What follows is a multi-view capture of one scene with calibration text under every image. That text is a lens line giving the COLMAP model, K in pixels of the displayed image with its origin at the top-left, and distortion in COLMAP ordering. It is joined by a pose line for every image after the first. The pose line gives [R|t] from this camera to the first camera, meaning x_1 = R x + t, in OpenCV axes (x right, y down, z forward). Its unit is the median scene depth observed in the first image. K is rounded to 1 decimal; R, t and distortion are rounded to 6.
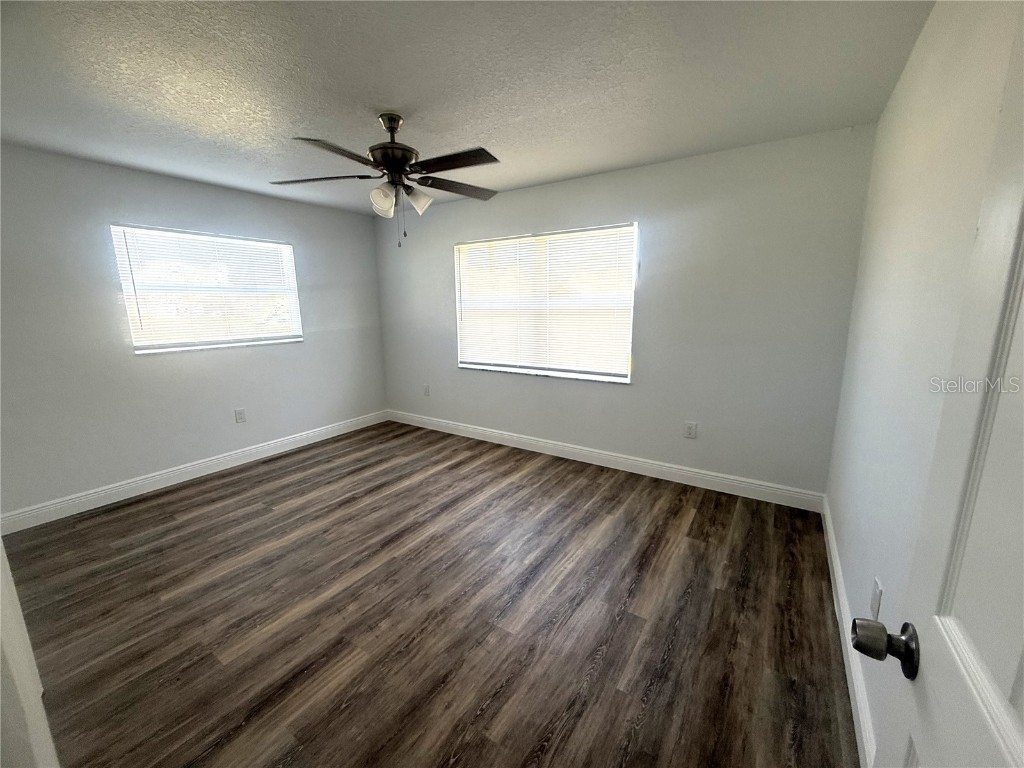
lens RADIAL K [[410.3, 0, 508.3], [0, 410.3, 384.9], [0, 0, 1]] dist [0.000344, -0.000017]
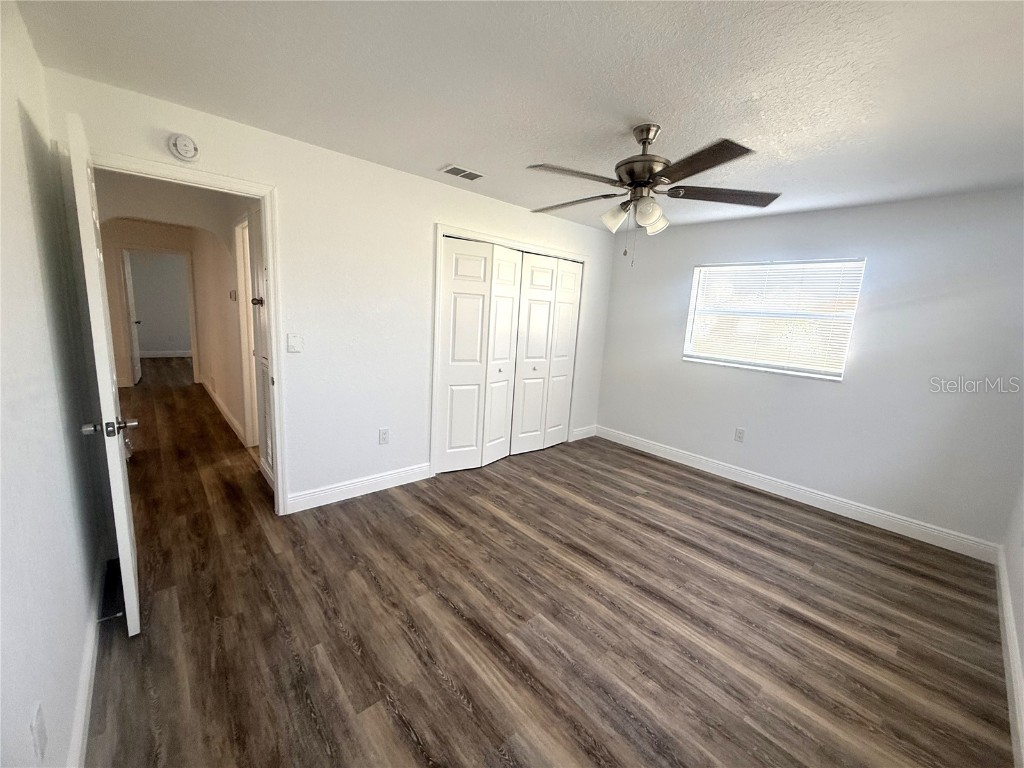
lens RADIAL K [[410.3, 0, 510.6], [0, 410.3, 382.1], [0, 0, 1]] dist [0.000344, -0.000017]
pose [[-0.251686, 0.166077, -0.953453, 0.586592], [-0.241707, 0.943161, 0.228089, -0.188460], [0.937140, 0.287863, -0.197239, 0.799034]]
